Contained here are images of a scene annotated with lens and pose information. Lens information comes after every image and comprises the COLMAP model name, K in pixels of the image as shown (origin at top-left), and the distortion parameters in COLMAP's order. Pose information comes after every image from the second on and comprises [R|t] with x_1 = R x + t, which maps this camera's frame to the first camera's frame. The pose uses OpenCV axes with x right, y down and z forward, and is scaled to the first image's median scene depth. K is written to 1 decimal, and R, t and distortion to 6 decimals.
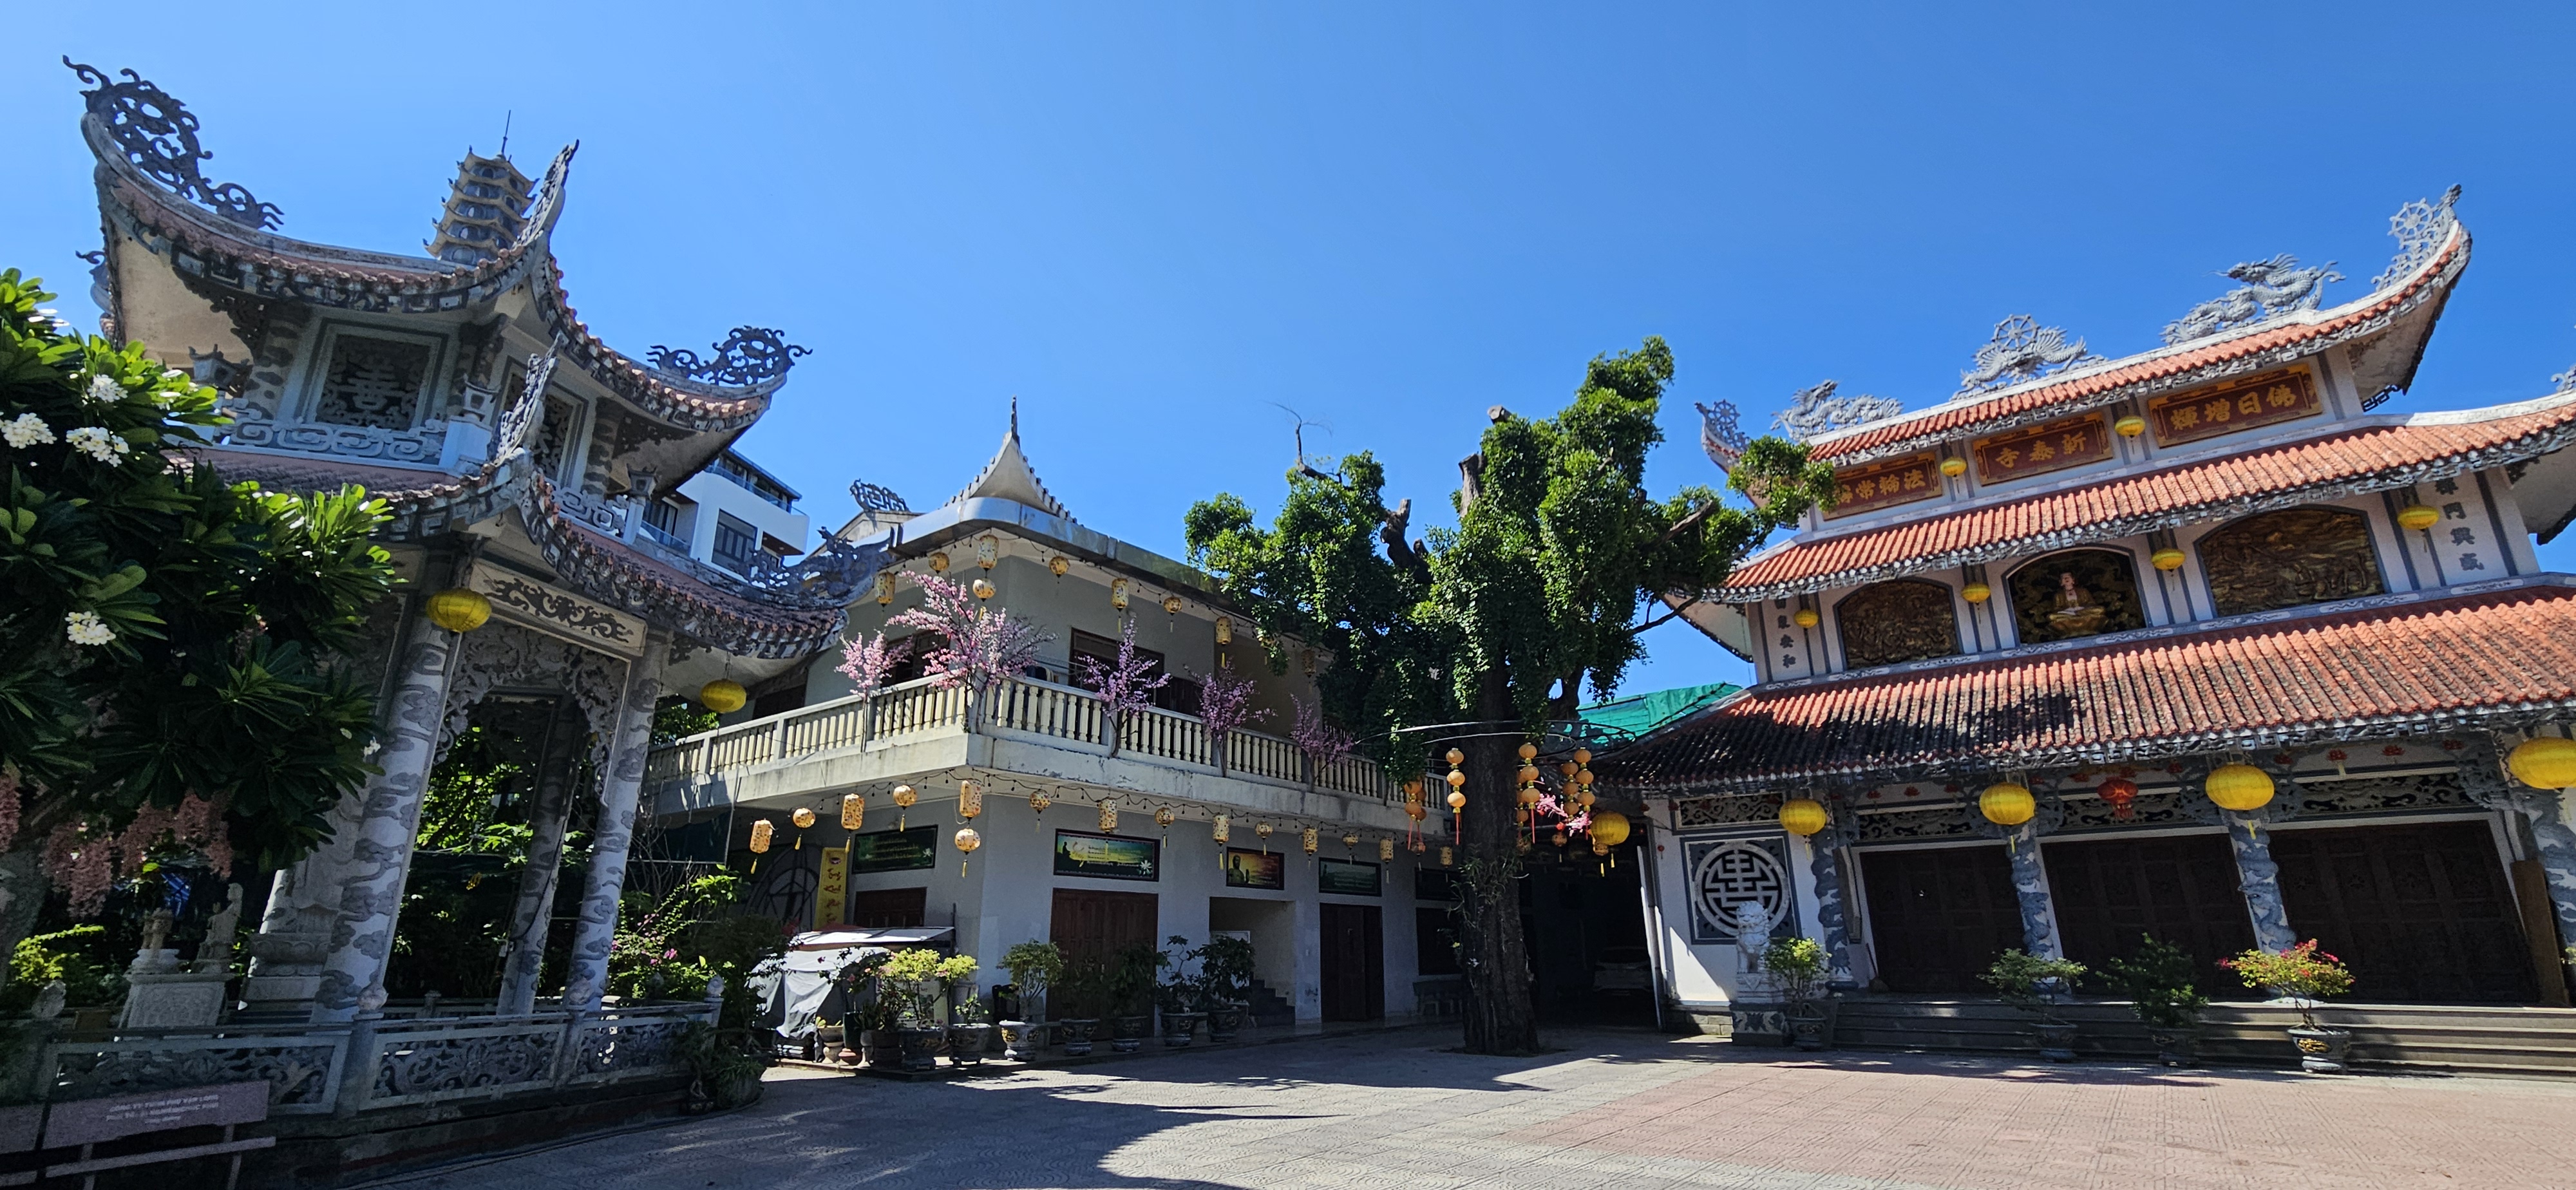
lens RADIAL K [[1130.3, 0, 1288.8], [0, 1130.3, 598.7], [0, 0, 1]] dist [-0.001315, 0.000414]
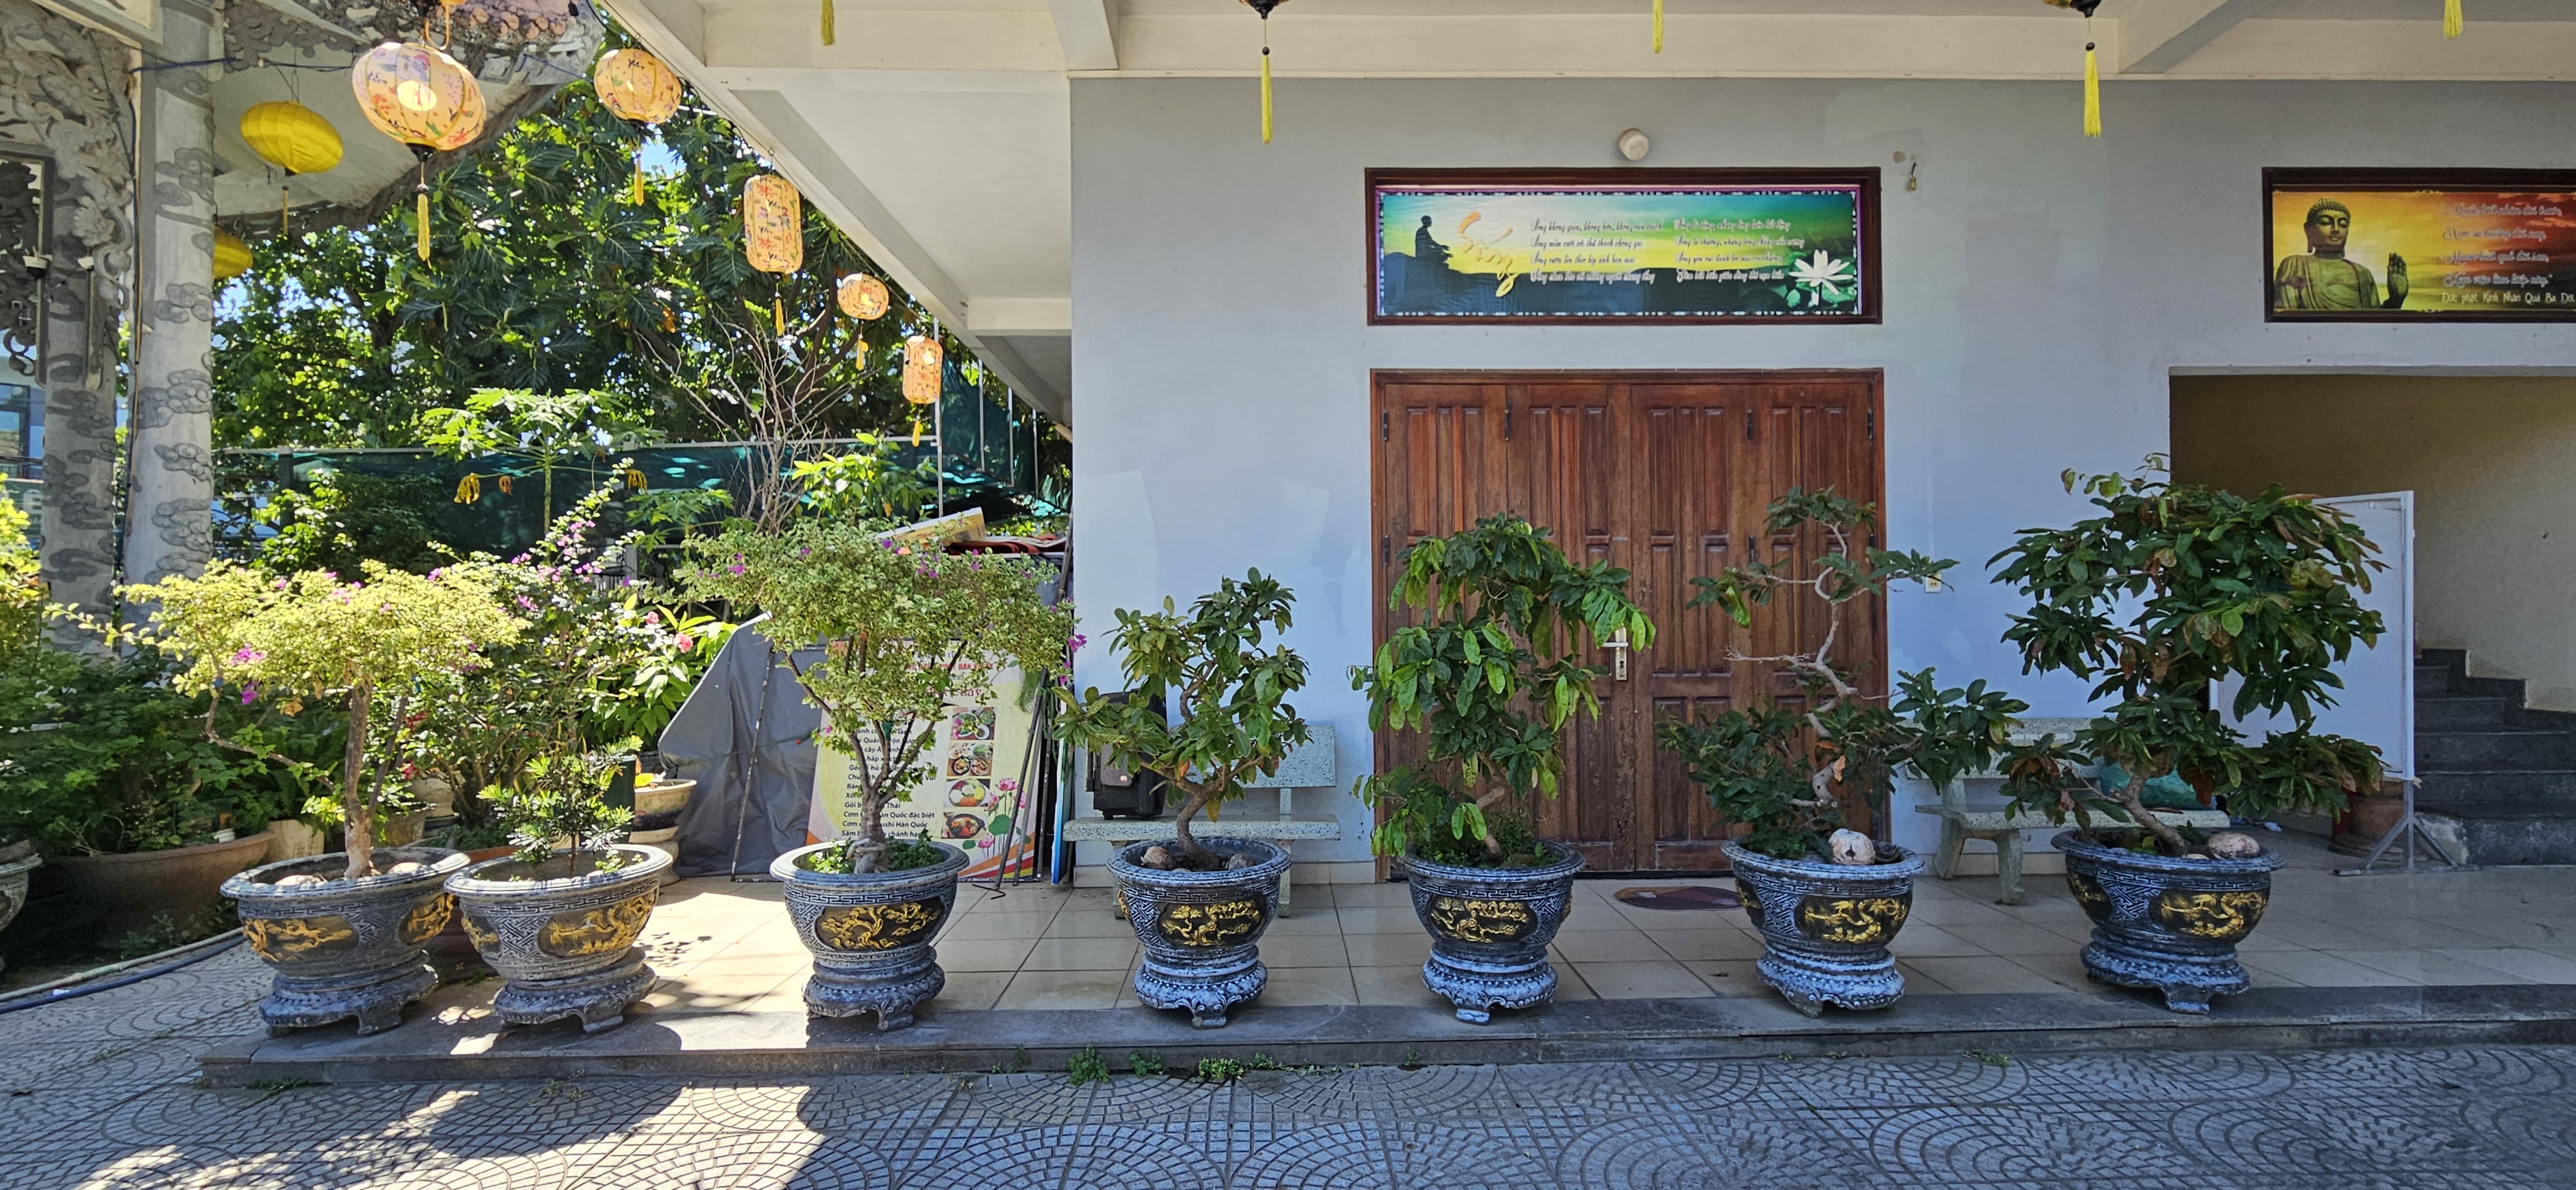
lens RADIAL K [[1130.3, 0, 1292.2], [0, 1130.3, 606.0], [0, 0, 1]] dist [-0.001315, 0.000414]
pose [[0.629109, -0.006027, -0.777294, 0.003431], [0.237974, 0.953449, 0.185214, 0.240444], [0.739993, -0.301495, 0.601258, 0.747220]]
